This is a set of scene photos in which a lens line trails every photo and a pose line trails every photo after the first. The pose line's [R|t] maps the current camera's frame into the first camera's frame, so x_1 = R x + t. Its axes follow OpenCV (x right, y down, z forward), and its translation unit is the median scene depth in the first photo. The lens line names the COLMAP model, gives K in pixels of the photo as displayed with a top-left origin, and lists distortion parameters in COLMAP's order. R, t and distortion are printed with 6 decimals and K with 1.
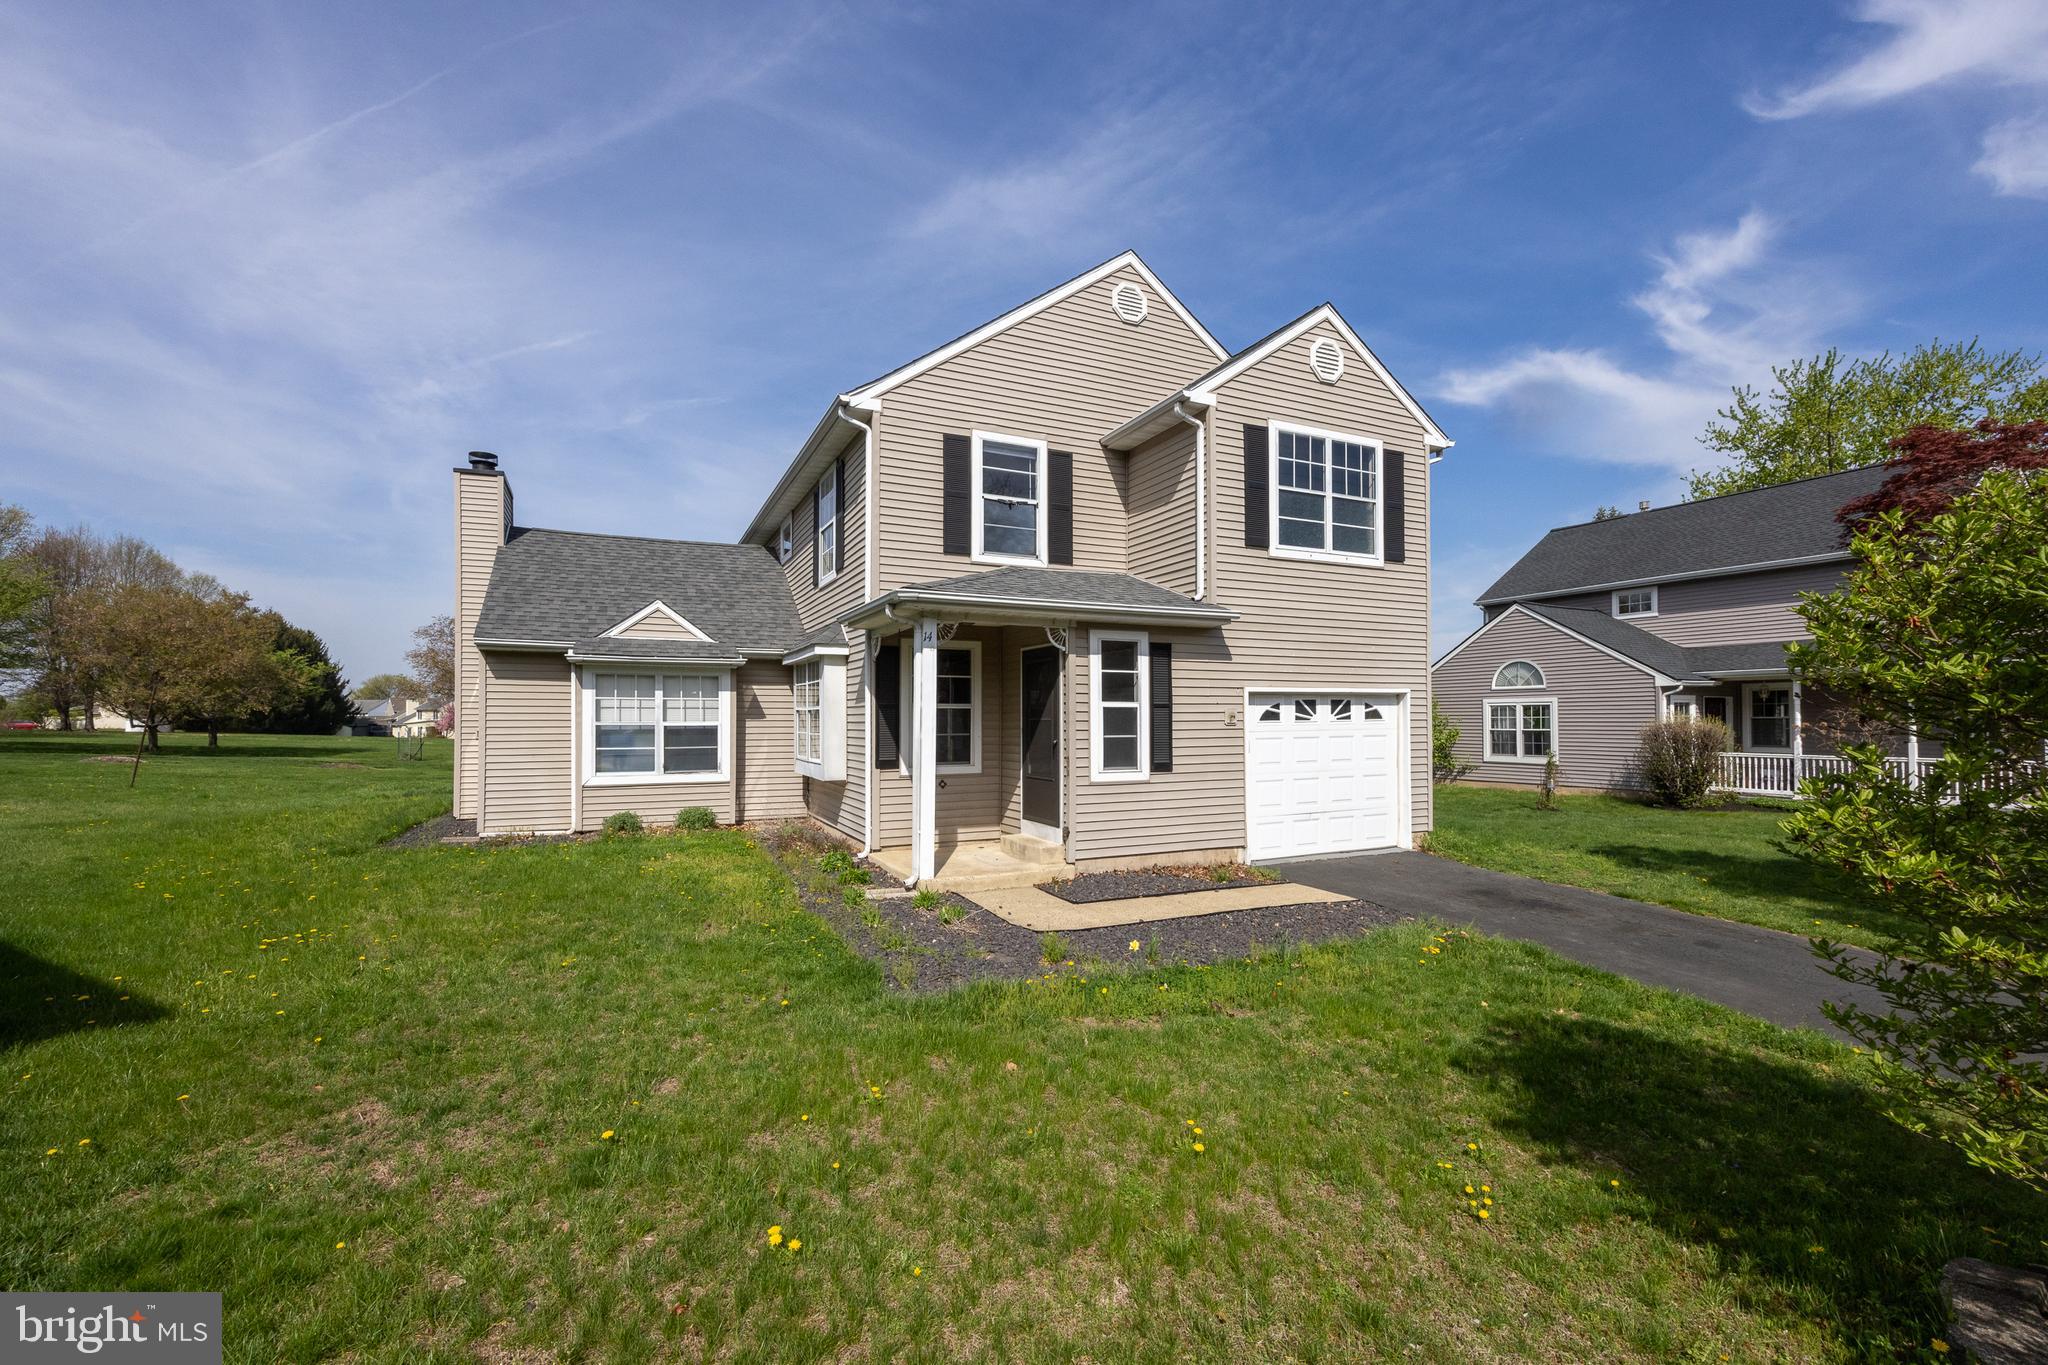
lens RADIAL K [[829.8, 0, 1026.4], [0, 829.8, 712.3], [0, 0, 1]] dist [0.009937, -0.000104]
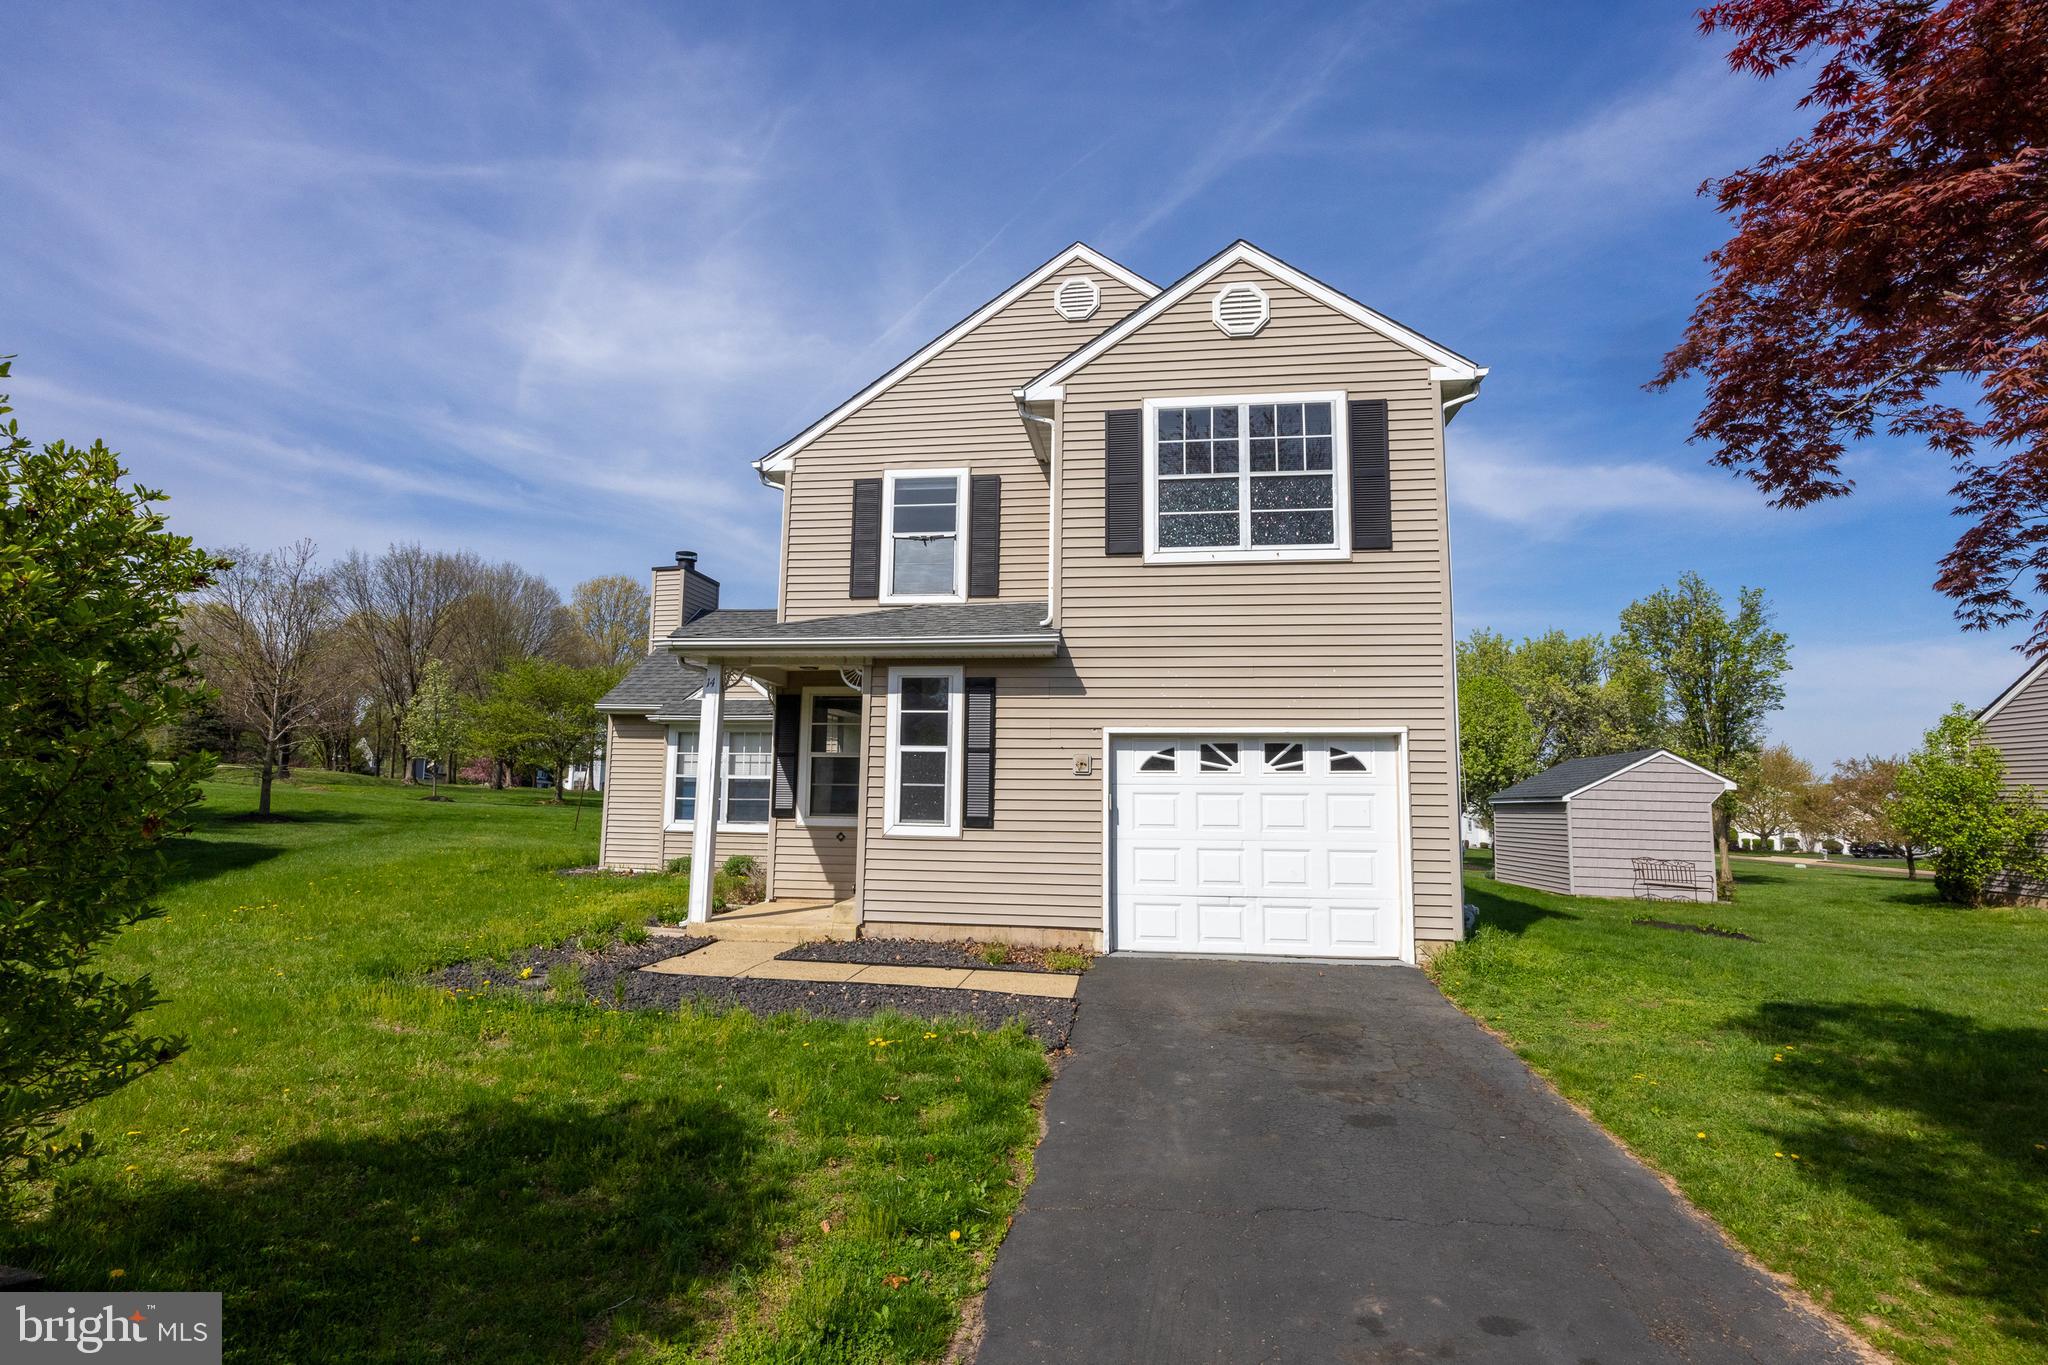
lens RADIAL K [[967.2, 0, 1023.5], [0, 967.2, 685.9], [0, 0, 1]] dist [-0.009182, 0.000125]
pose [[0.840547, -0.046075, -0.539776, 0.685415], [-0.010668, 0.994776, -0.101525, 0.024678], [0.541634, 0.091095, 0.835664, 0.167881]]
